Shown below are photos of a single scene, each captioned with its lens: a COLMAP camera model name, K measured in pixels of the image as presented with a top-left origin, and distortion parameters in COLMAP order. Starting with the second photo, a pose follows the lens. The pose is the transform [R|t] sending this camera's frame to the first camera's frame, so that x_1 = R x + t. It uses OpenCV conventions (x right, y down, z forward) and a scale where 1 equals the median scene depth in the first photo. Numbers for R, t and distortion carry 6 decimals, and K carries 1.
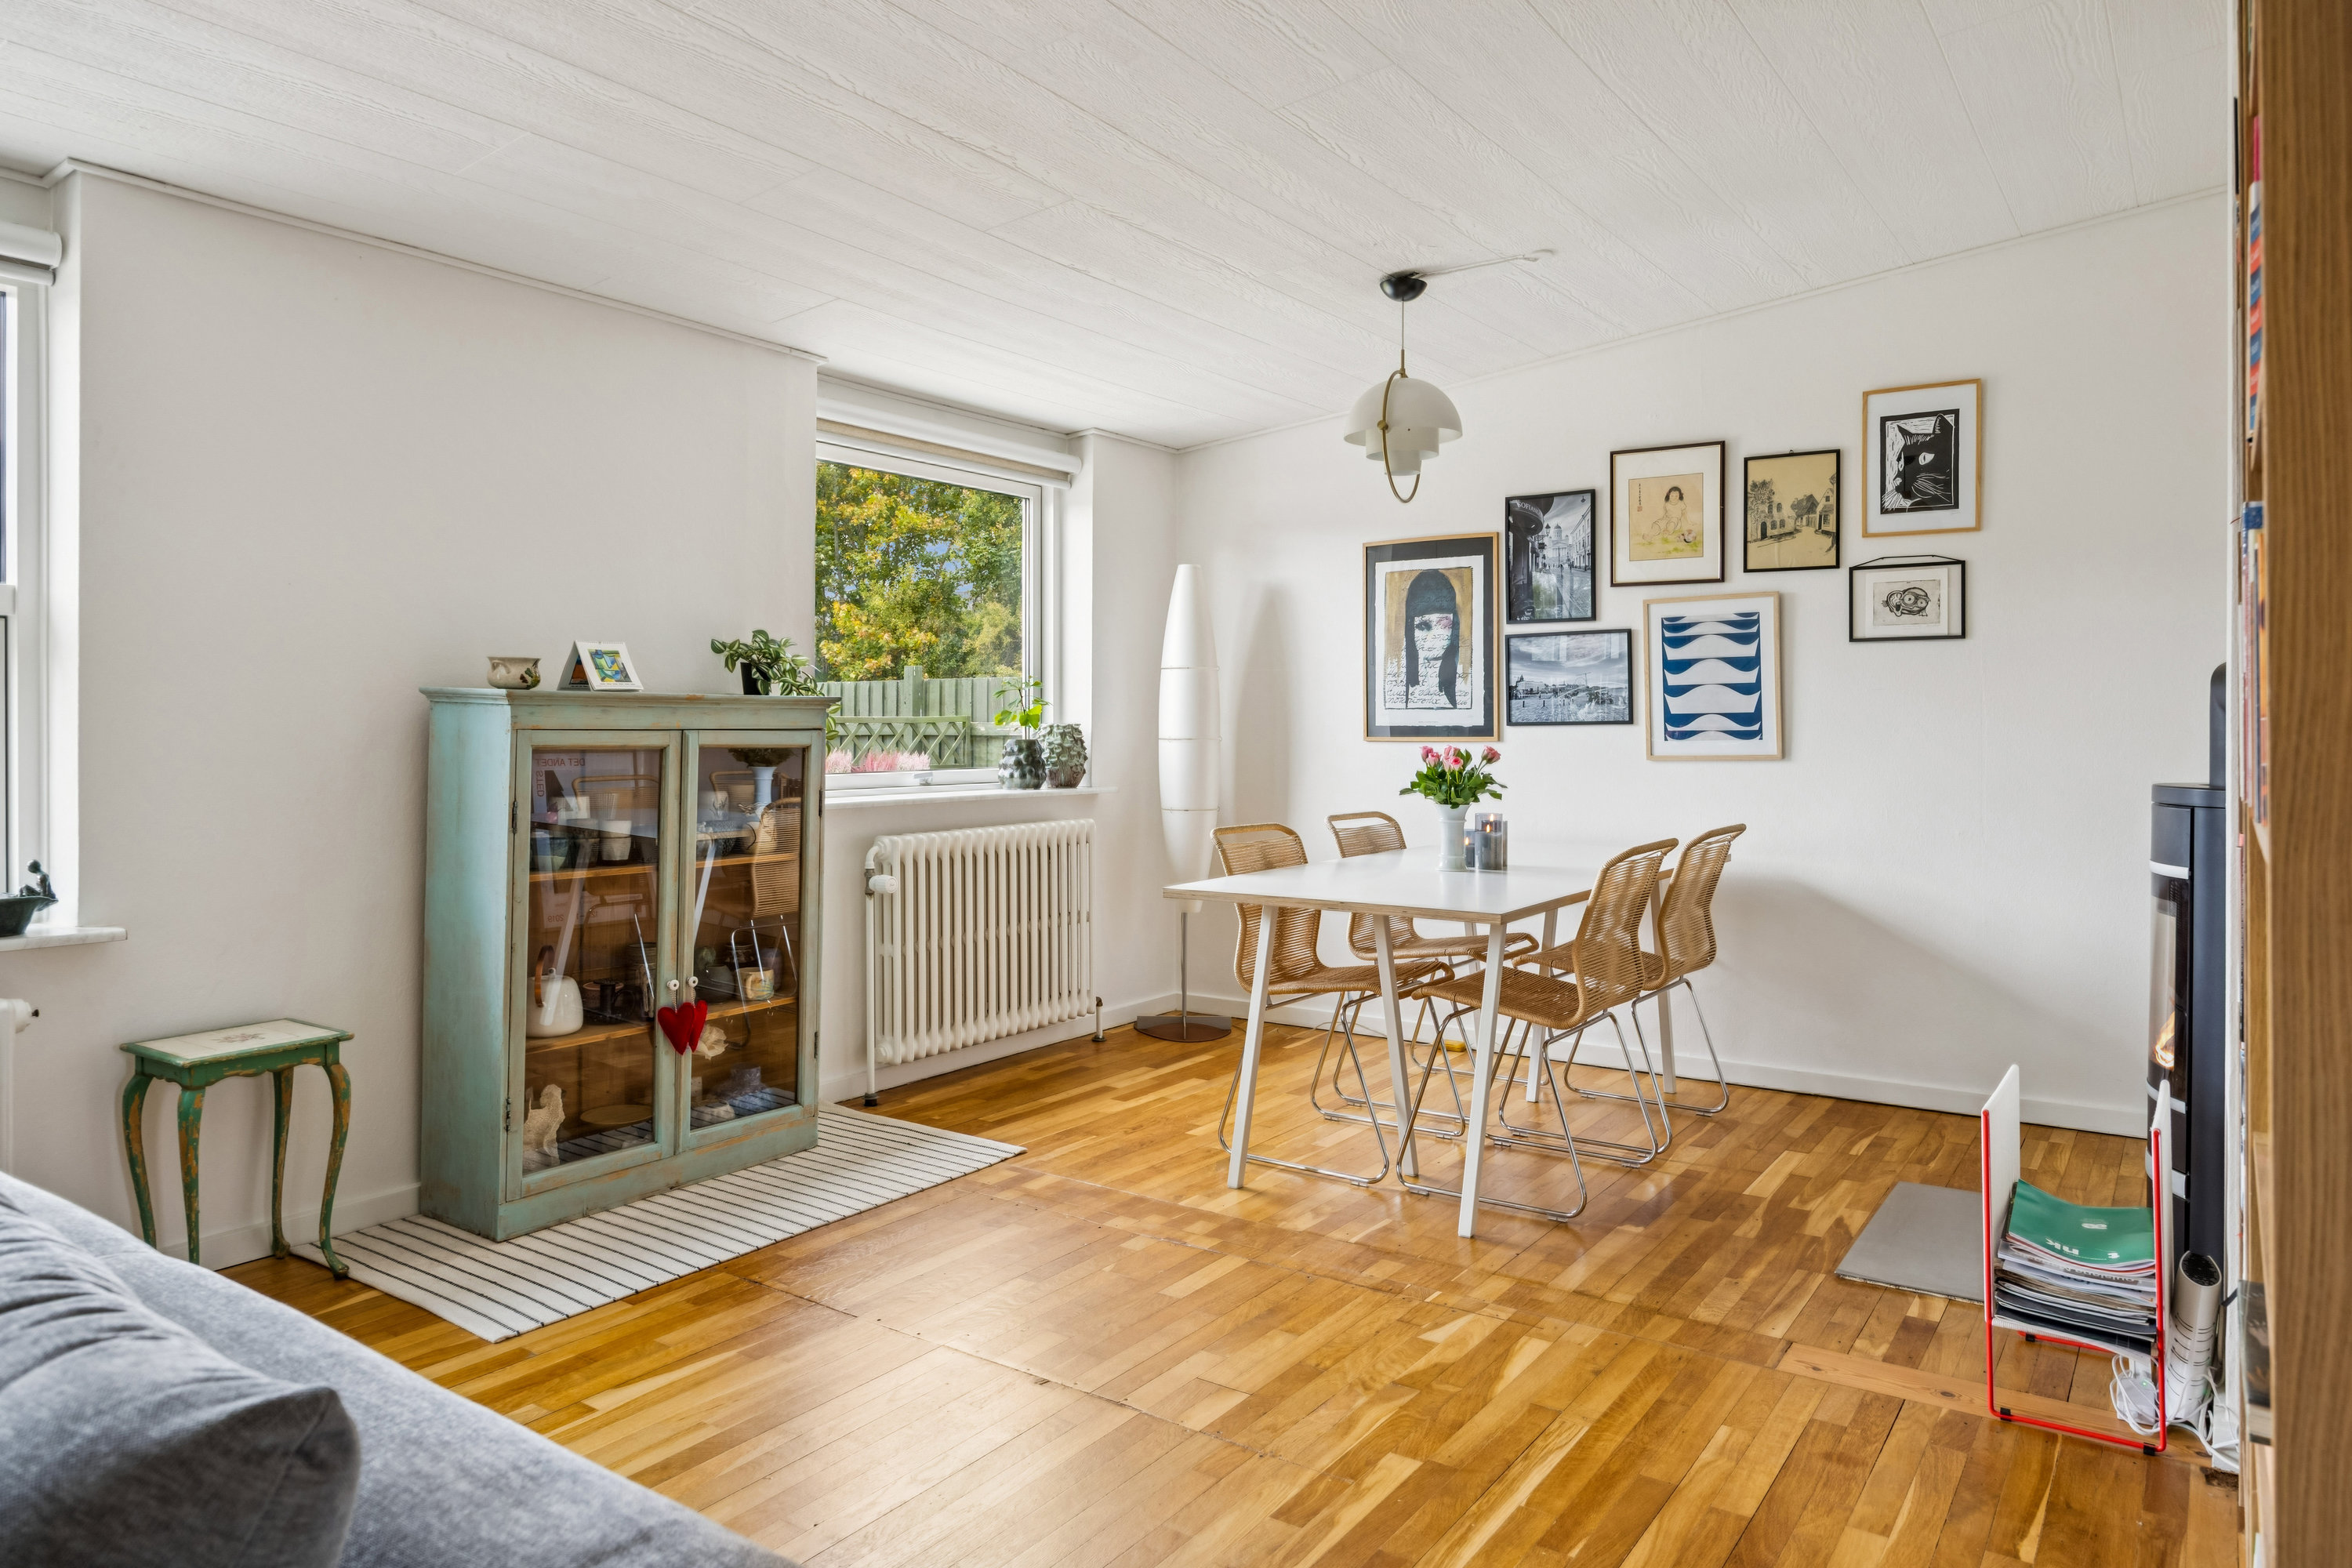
lens RADIAL K [[1484.0, 0, 1170.9], [0, 1484.0, 761.0], [0, 0, 1]] dist [-0.006562, 0.002484]
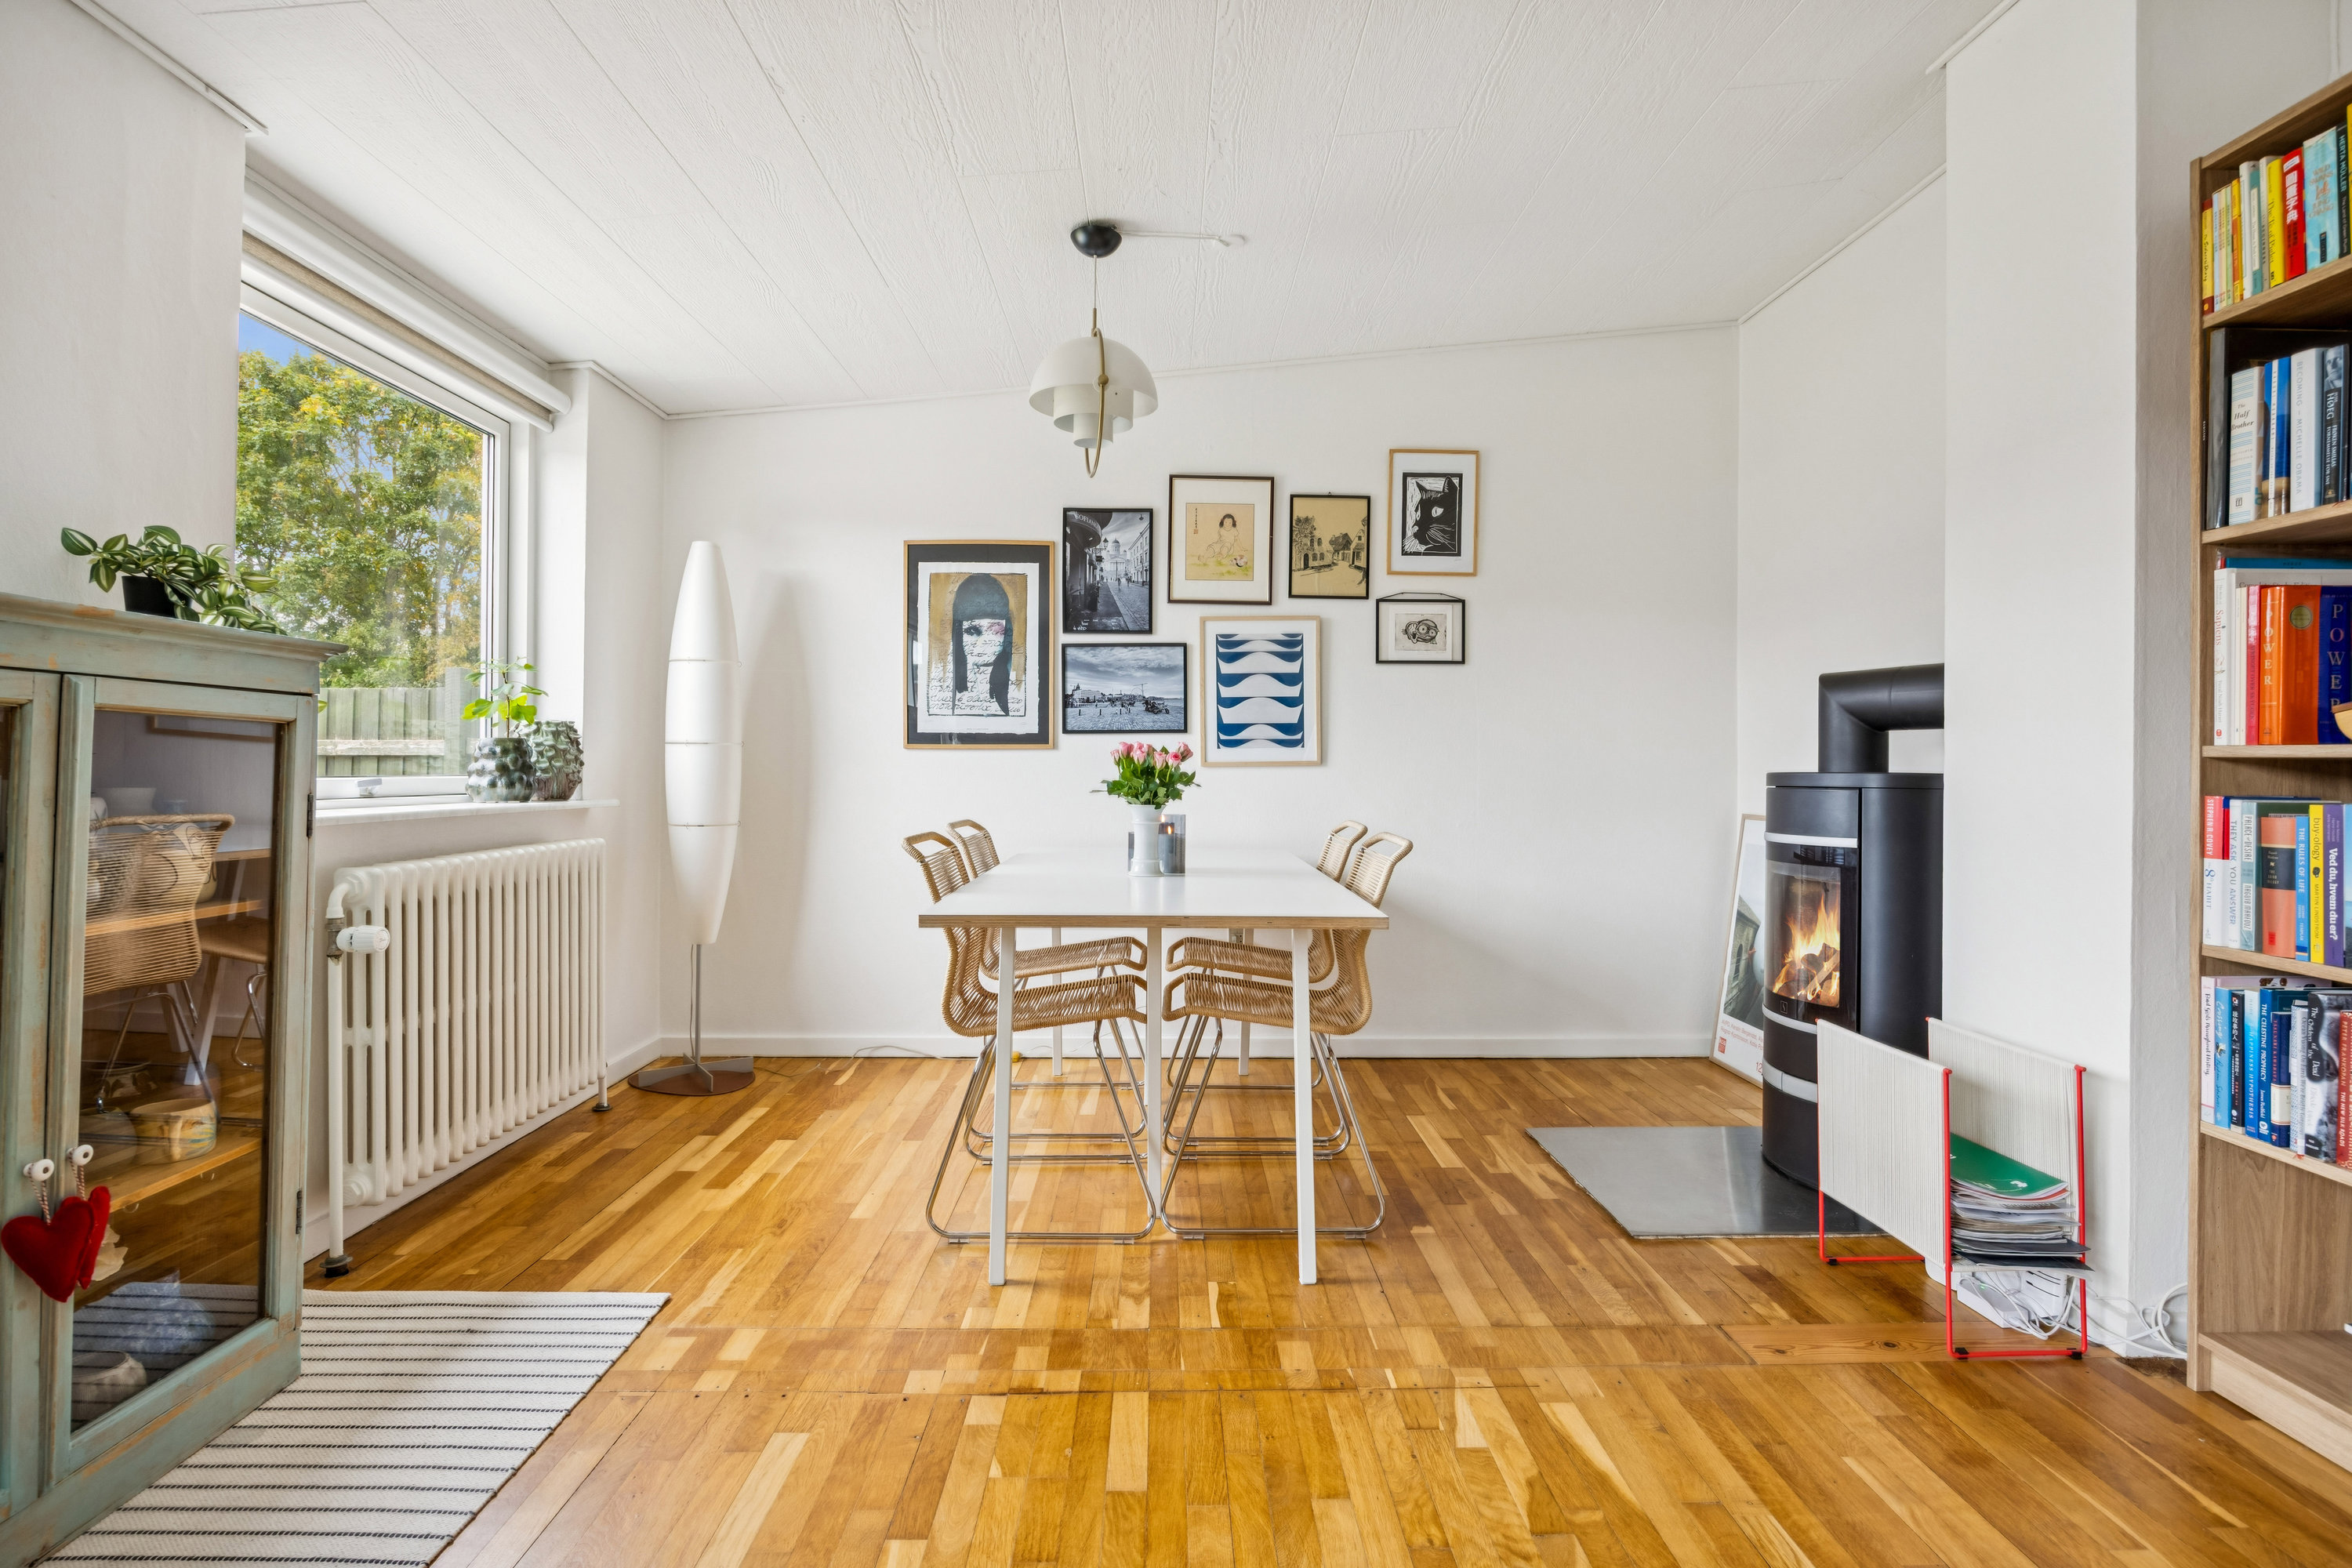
lens RADIAL K [[1157.3, 0, 1177.0], [0, 1157.3, 784.8], [0, 0, 1]] dist [-0.007256, -0.002219]
pose [[0.805824, -0.002718, 0.592149, -0.206868], [0.007317, 0.999959, -0.005367, 0.018731], [-0.592110, 0.008658, 0.805811, 0.365930]]
